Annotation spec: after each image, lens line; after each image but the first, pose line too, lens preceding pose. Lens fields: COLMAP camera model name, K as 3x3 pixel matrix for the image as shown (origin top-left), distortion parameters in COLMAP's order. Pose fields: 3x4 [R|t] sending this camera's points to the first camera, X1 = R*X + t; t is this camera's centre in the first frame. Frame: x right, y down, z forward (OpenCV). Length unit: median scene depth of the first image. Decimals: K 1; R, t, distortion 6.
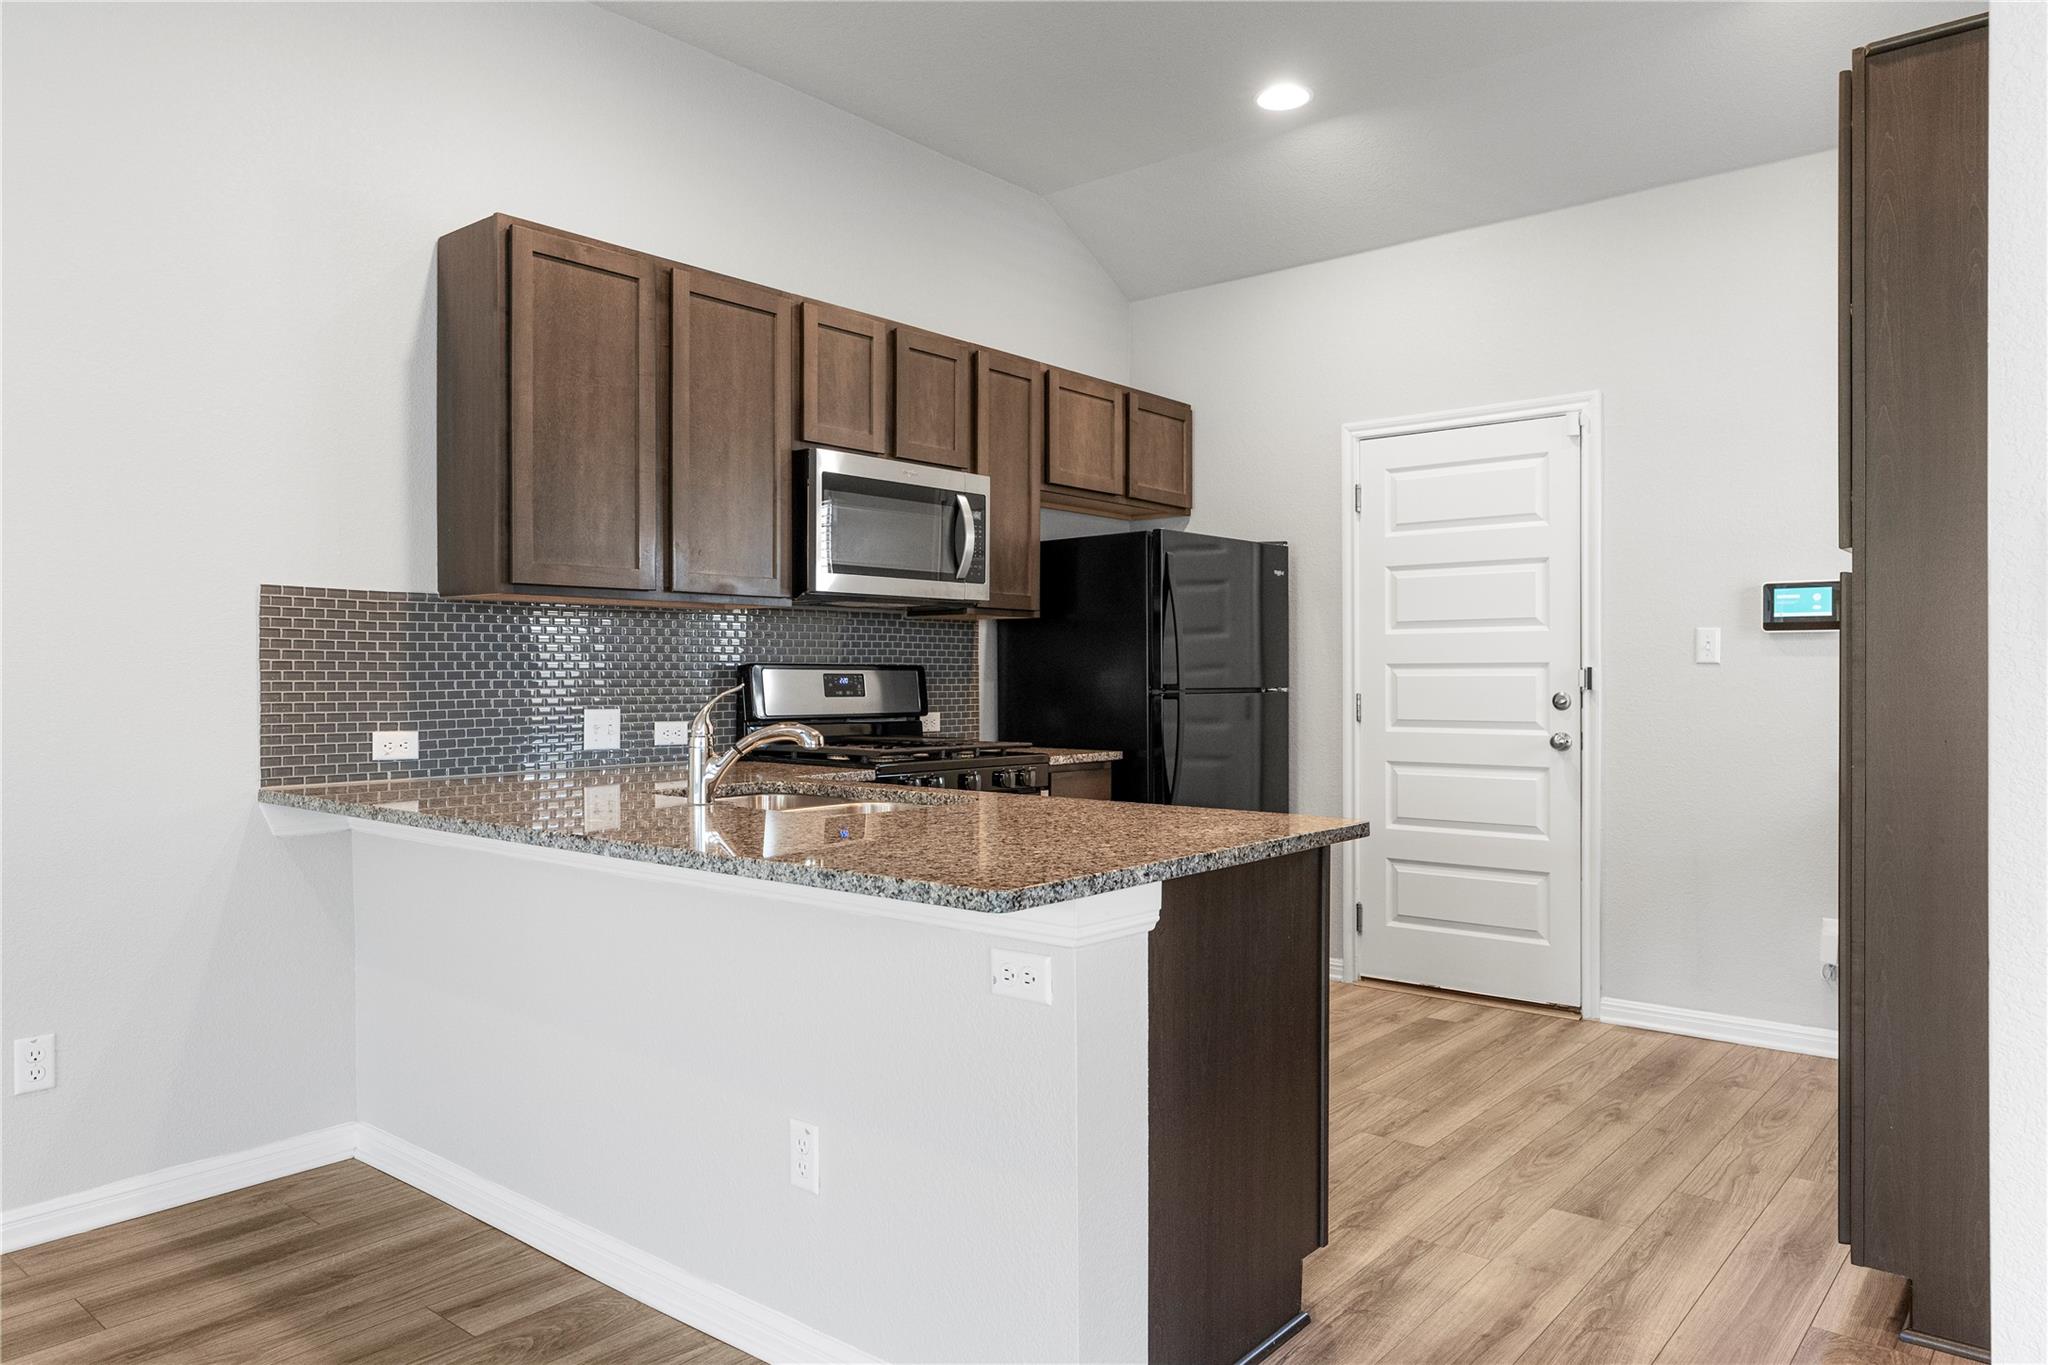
lens RADIAL K [[1346.3, 0, 1024.0], [0, 1346.3, 682.5], [0, 0, 1]] dist [0.000009, 0.001323]
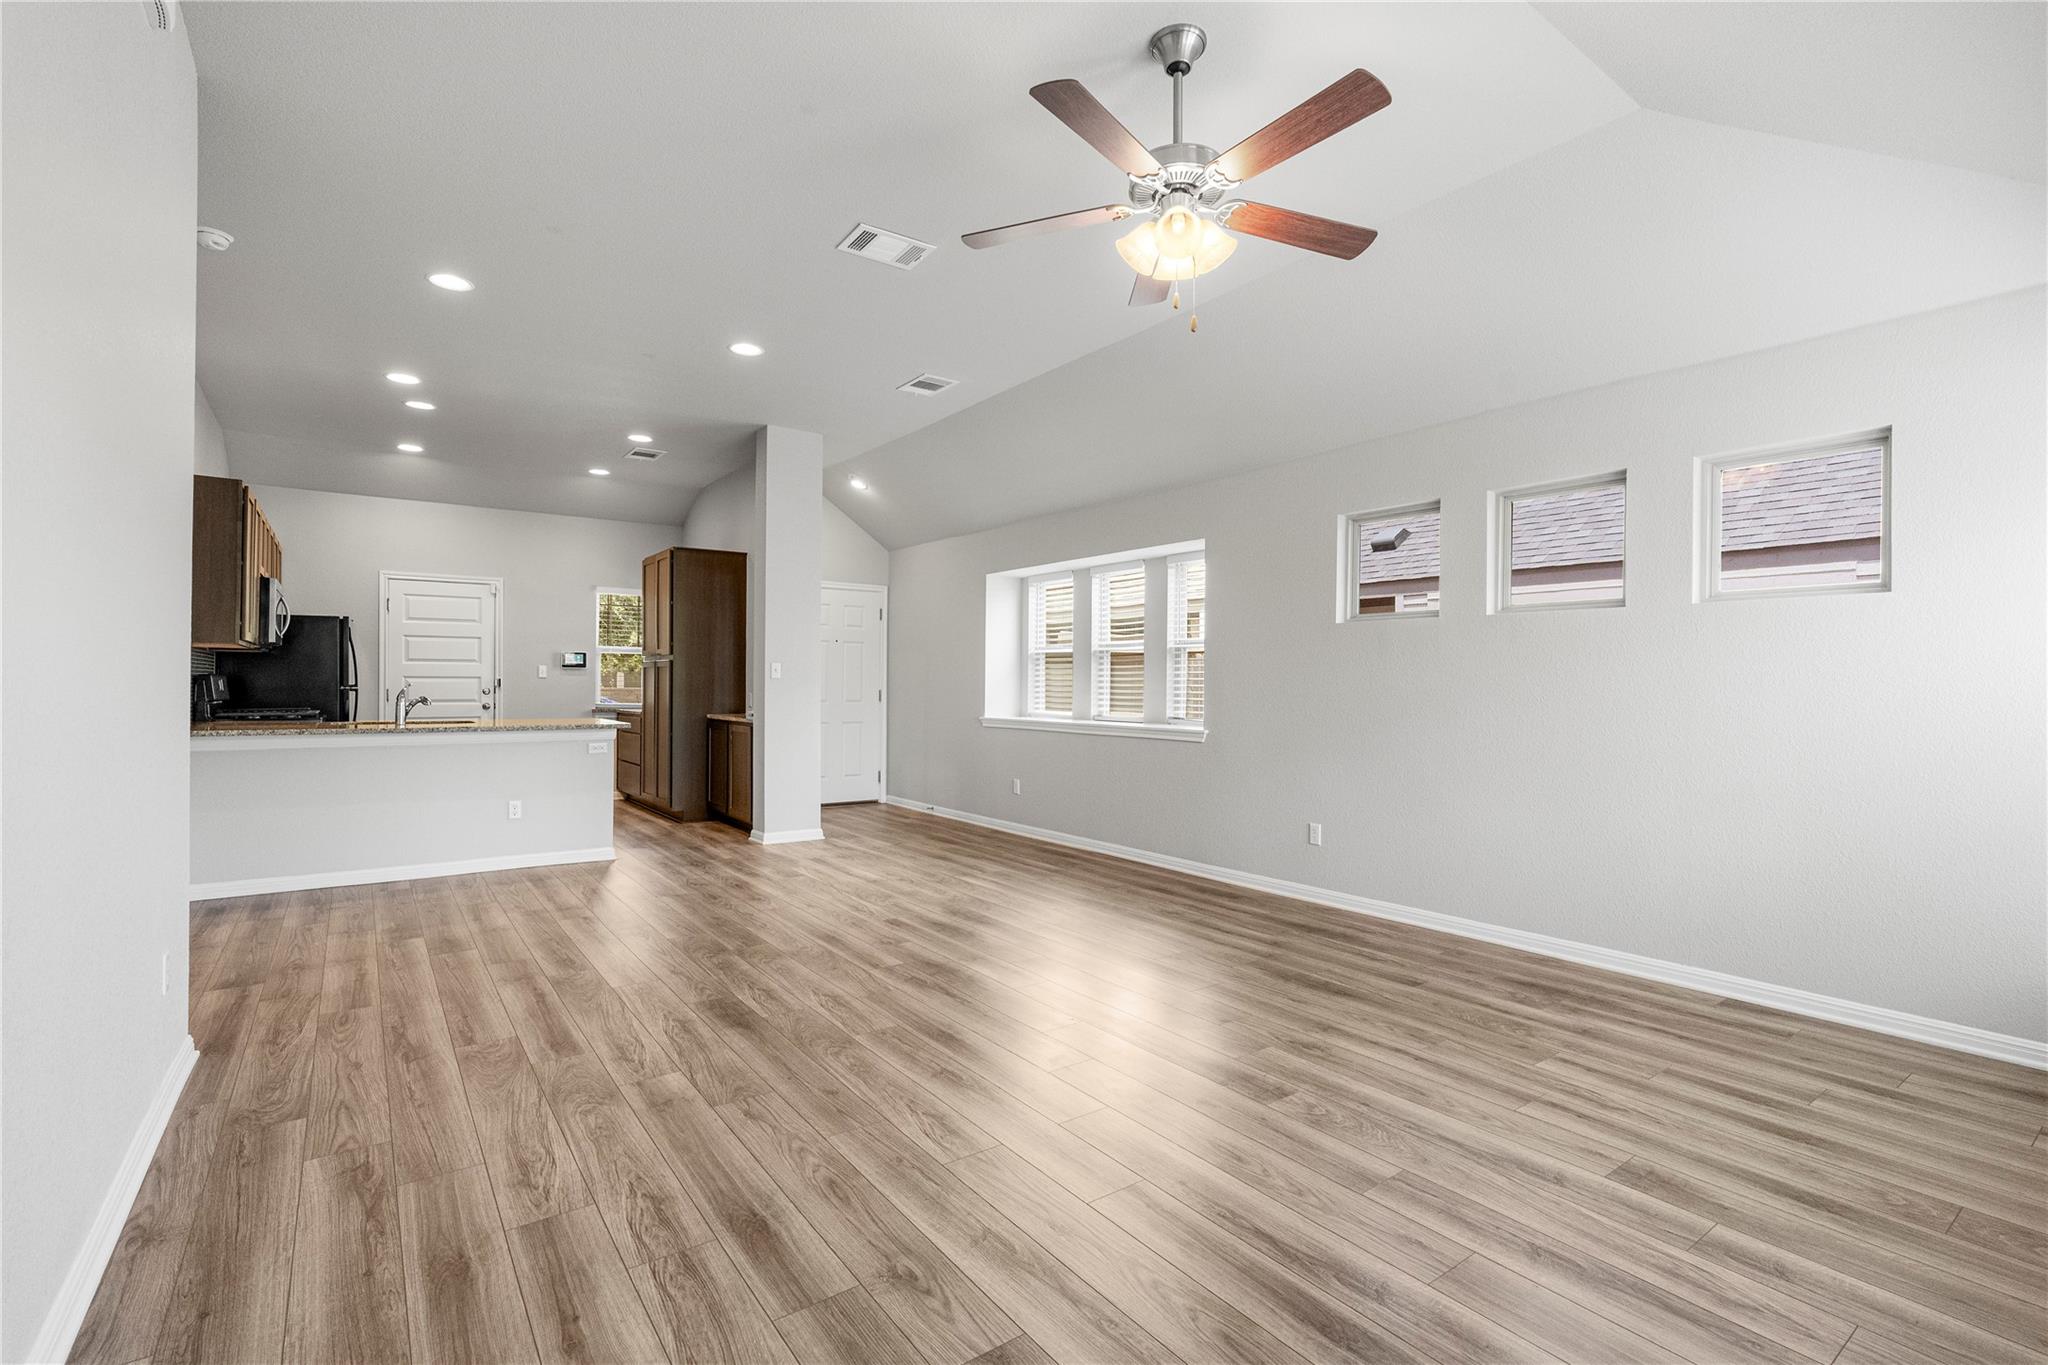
lens RADIAL K [[930.8, 0, 1021.4], [0, 930.8, 680.6], [0, 0, 1]] dist [-0.004618, 0.000454]
pose [[0.246285, 0.006739, 0.969174, -1.353689], [-0.001054, 0.999977, -0.006686, 0.004653], [-0.969197, 0.000625, 0.246286, -0.583683]]
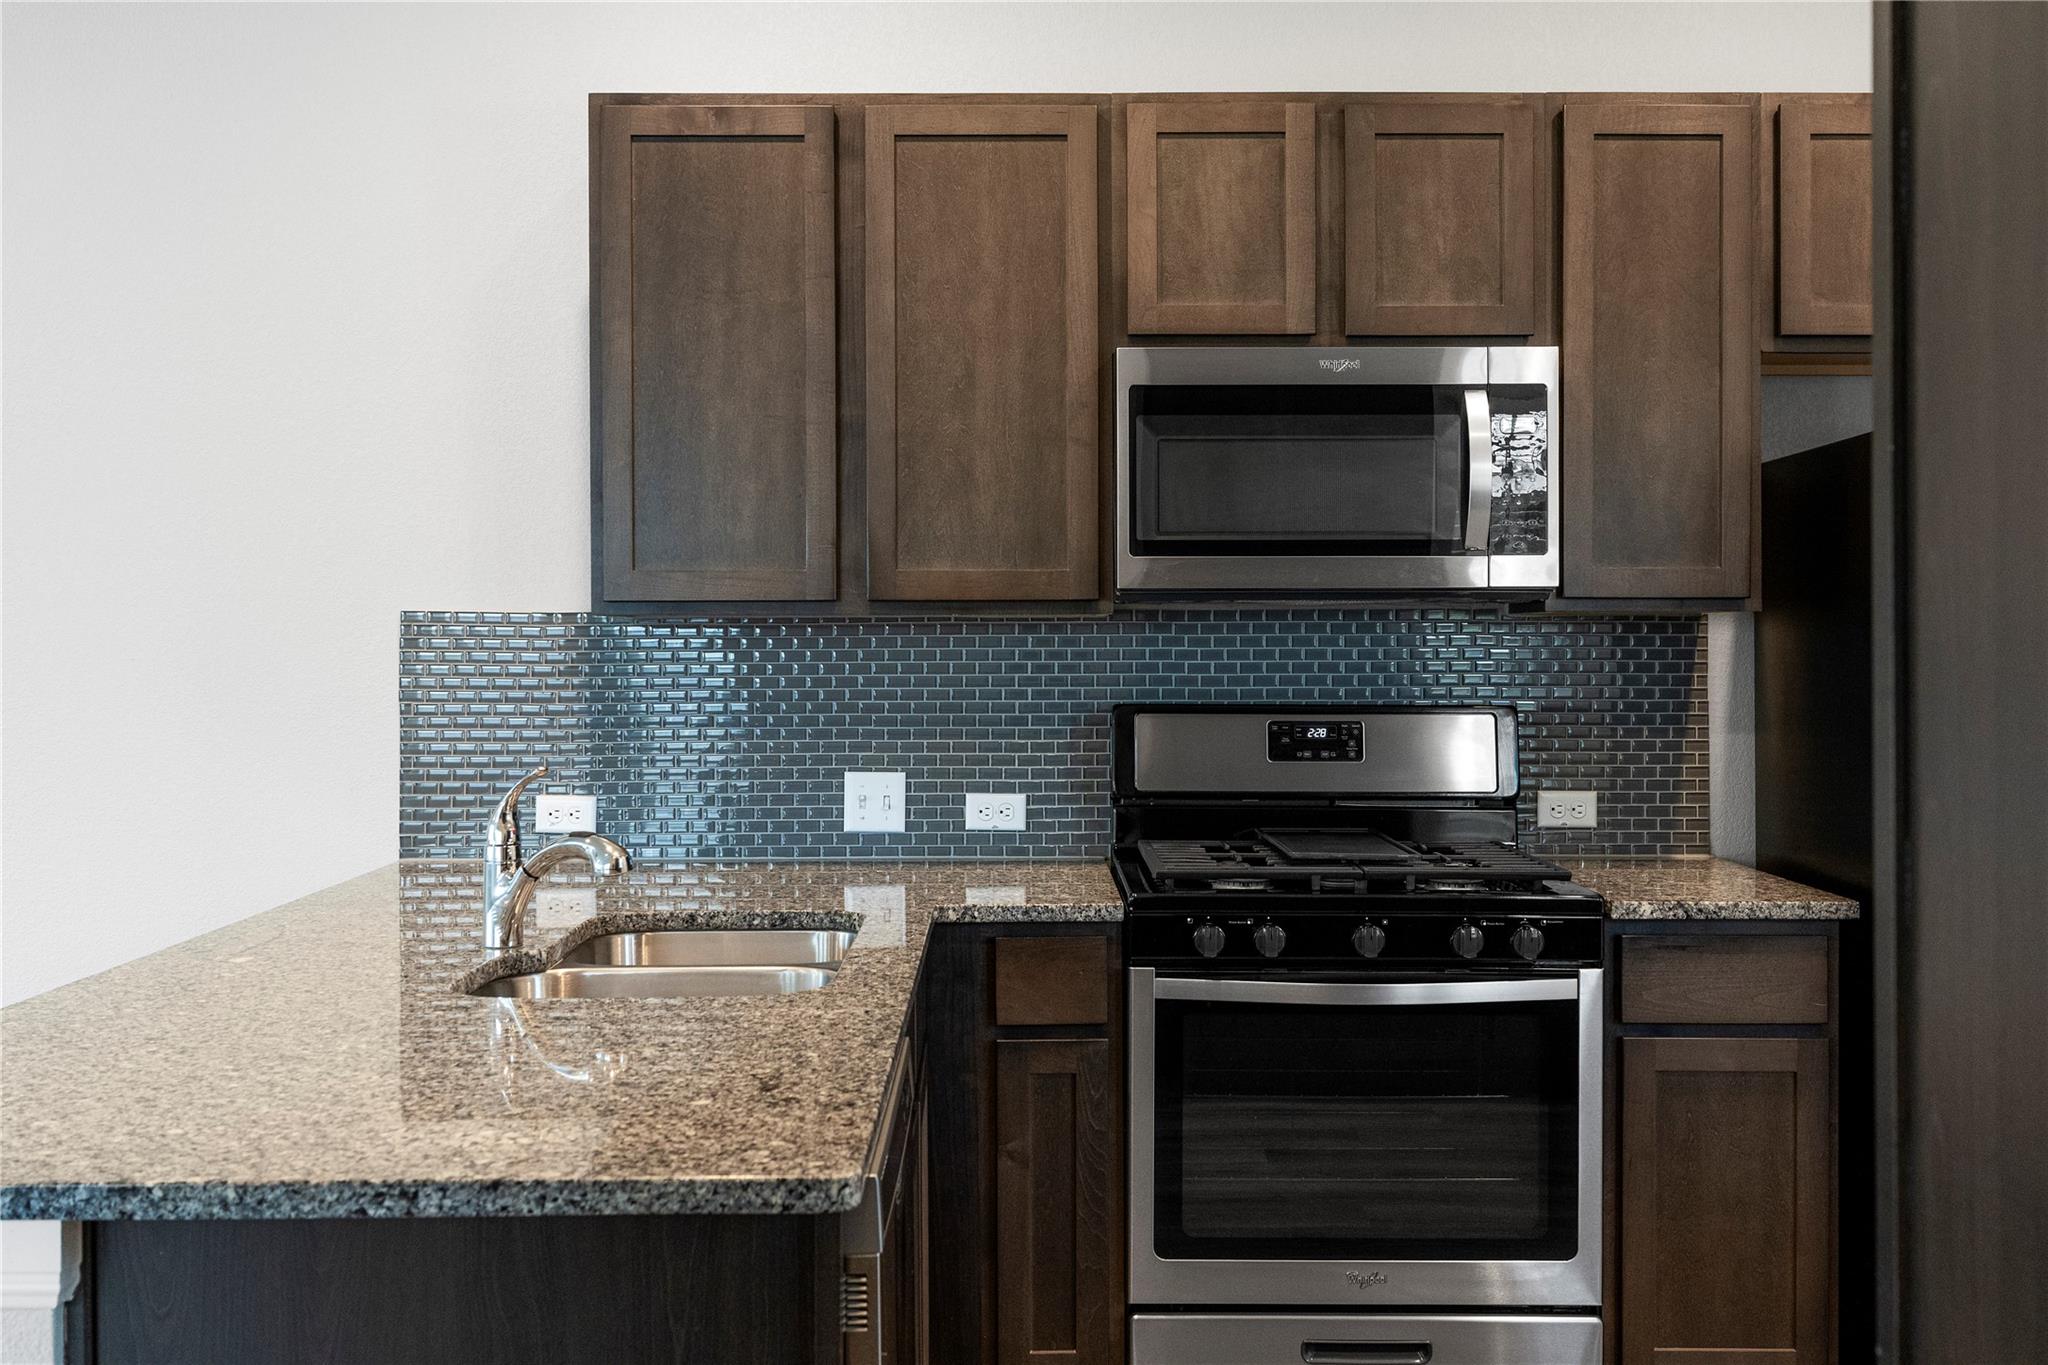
lens RADIAL K [[2088.3, 0, 1025.8], [0, 2088.3, 647.7], [0, 0, 1]] dist [0.012423, 0.002051]
pose [[0.652438, 0.001629, -0.757841, 0.521670], [-0.003780, 0.999992, -0.001106, -0.040971], [0.757833, 0.003586, 0.652439, 0.371221]]
